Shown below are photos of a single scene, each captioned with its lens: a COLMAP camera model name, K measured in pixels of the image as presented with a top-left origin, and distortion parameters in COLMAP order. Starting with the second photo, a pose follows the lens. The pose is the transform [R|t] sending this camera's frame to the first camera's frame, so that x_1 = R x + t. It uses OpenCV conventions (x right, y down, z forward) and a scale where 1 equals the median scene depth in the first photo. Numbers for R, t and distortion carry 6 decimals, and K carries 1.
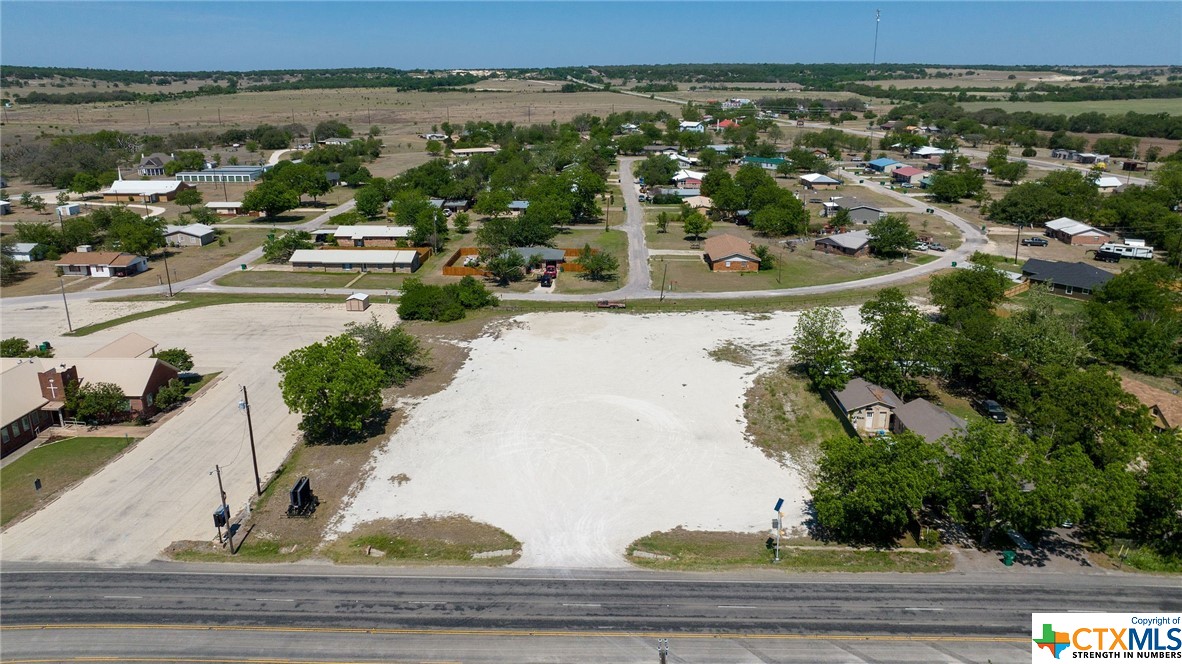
lens RADIAL K [[842.7, 0, 591.0], [0, 842.7, 332.0], [0, 0, 1]] dist [-0.015371, -0.002109]
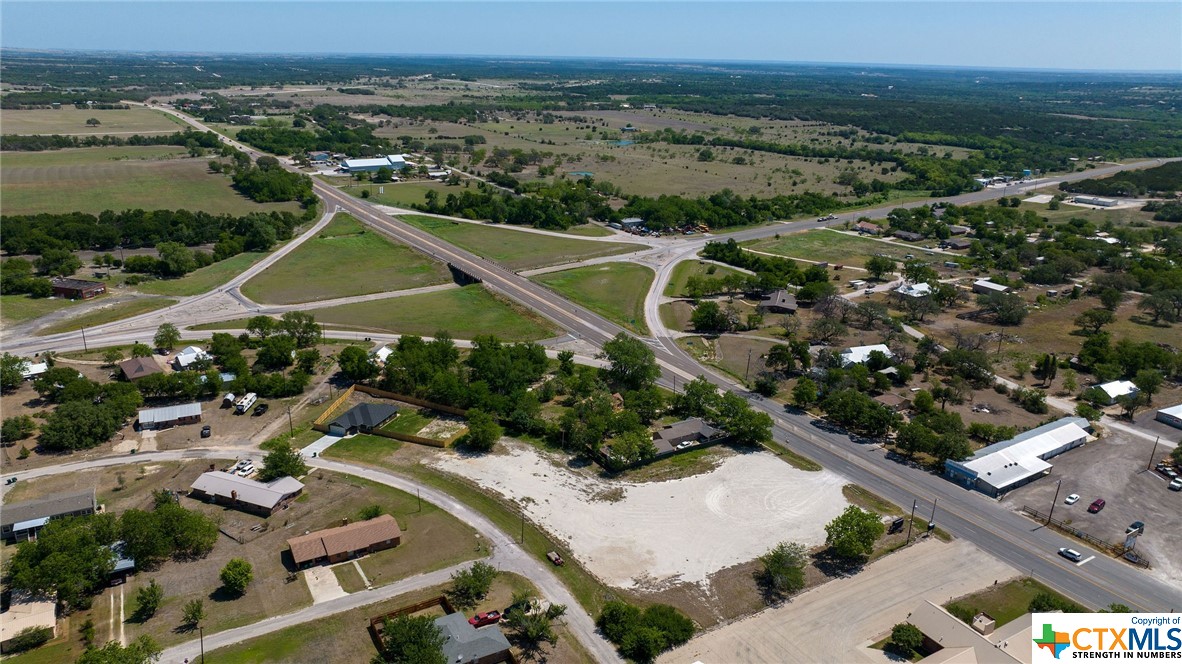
lens RADIAL K [[831.5, 0, 581.5], [0, 831.5, 338.0], [0, 0, 1]] dist [-0.013349, 0.004784]
pose [[-0.526902, -0.283358, 0.801300, -1.123388], [0.233290, 0.858361, 0.456938, -1.094058], [-0.817282, 0.427697, -0.386168, 1.678866]]
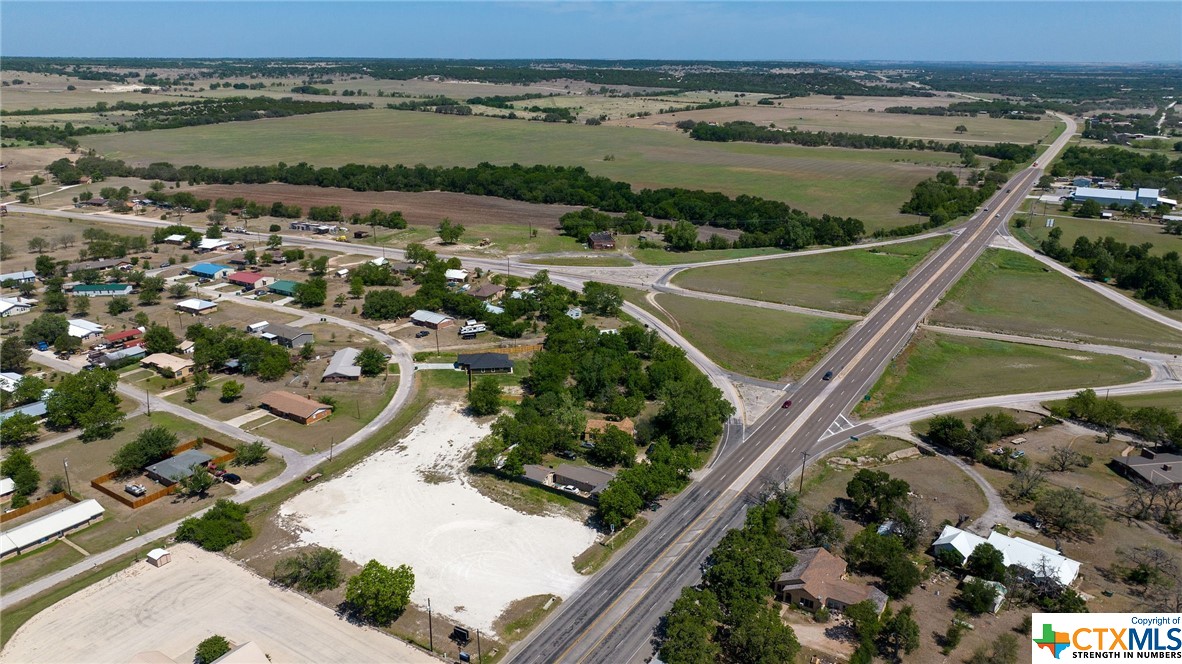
lens RADIAL K [[866.4, 0, 591.0], [0, 866.4, 332.0], [0, 0, 1]] dist [-0.009907, -0.000808]
pose [[0.518054, -0.258923, 0.815217, -1.124983], [0.245285, 0.958024, 0.148407, -0.481828], [-0.819424, 0.123078, 0.559818, -0.318520]]
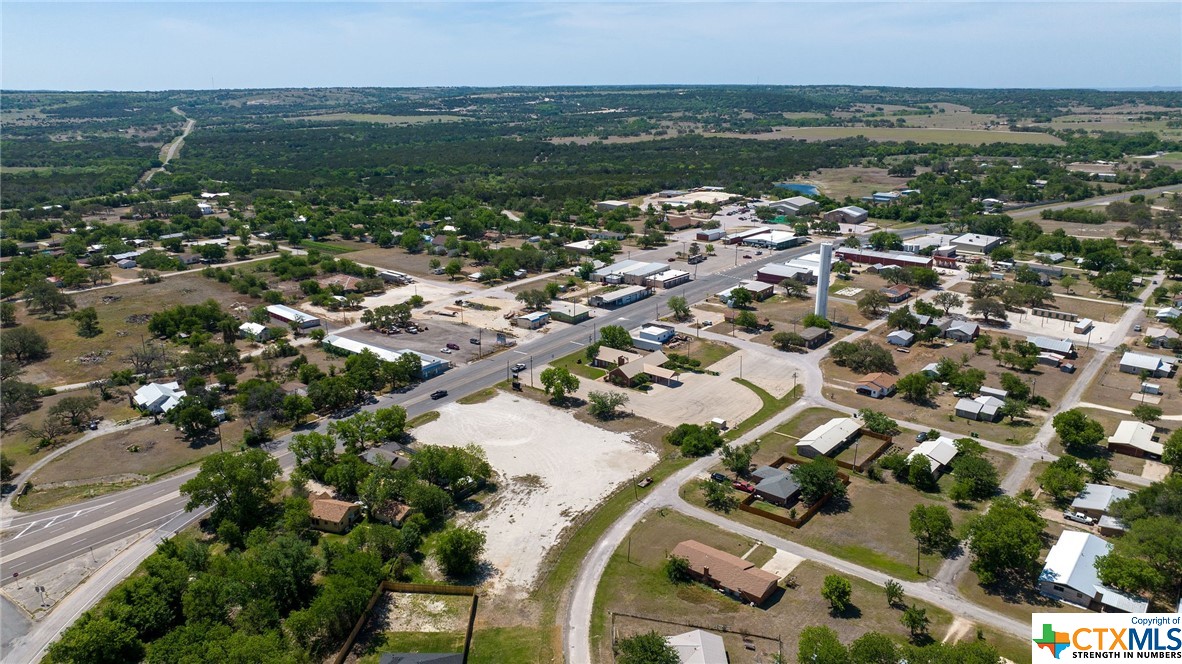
lens RADIAL K [[831.5, 0, 581.5], [0, 831.5, 338.0], [0, 0, 1]] dist [-0.013349, 0.004784]
pose [[-0.612255, 0.236238, -0.754543, 1.485490], [-0.228454, 0.860759, 0.454865, -1.162369], [0.756936, 0.450872, -0.473035, 1.937535]]
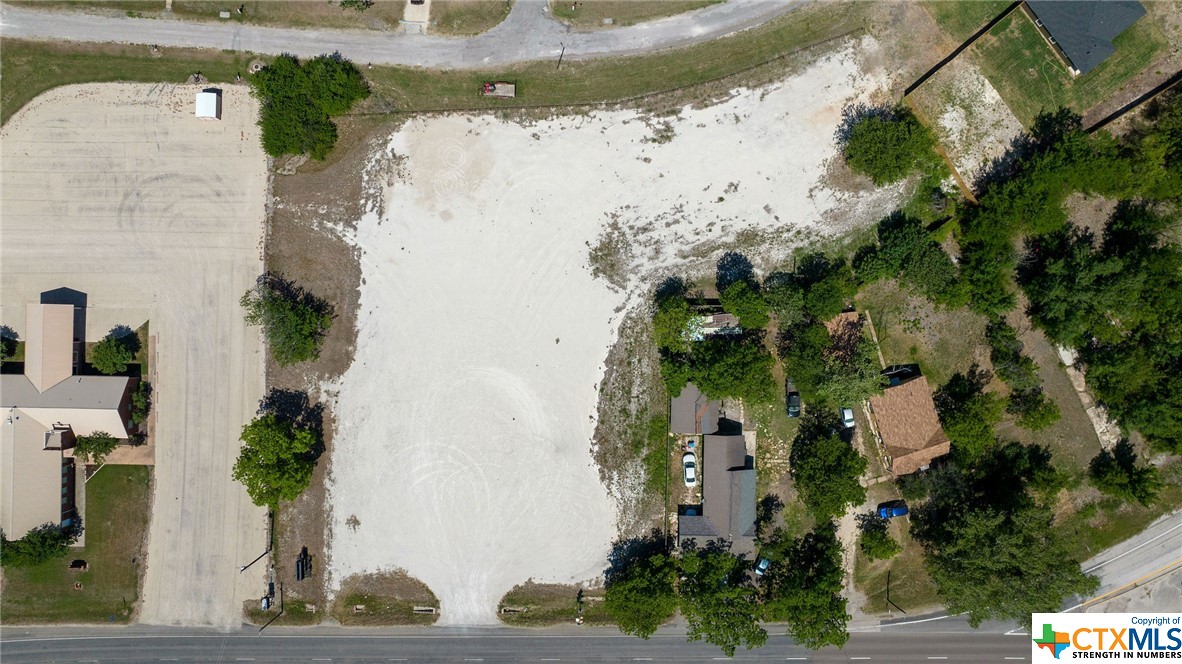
lens RADIAL K [[831.5, 0, 581.5], [0, 831.5, 338.0], [0, 0, 1]] dist [-0.013349, 0.004784]
pose [[0.999986, -0.003556, 0.004024, 0.136131], [-0.002911, 0.270871, 0.962611, -1.017151], [-0.004513, -0.962609, 0.270857, 0.675941]]
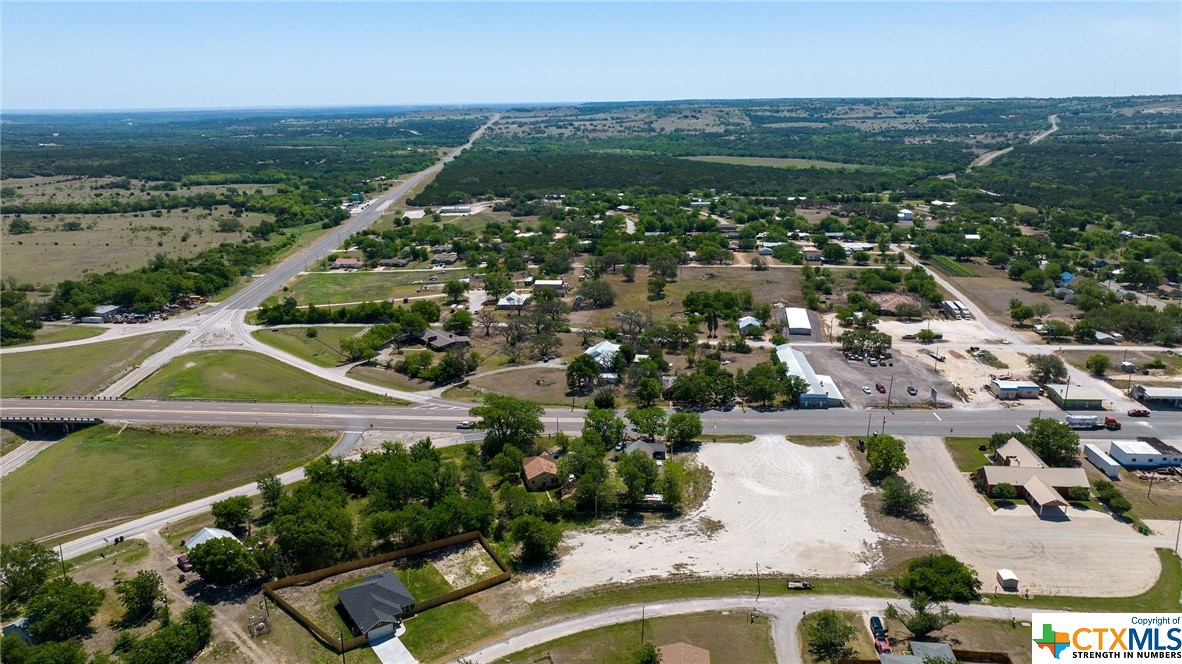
lens RADIAL K [[831.5, 0, 581.5], [0, 831.5, 338.0], [0, 0, 1]] dist [-0.013349, 0.004784]
pose [[-0.996981, -0.006859, 0.077343, 0.320851], [0.036760, 0.835696, 0.547960, -1.288679], [-0.068394, 0.549149, -0.832921, 2.357427]]
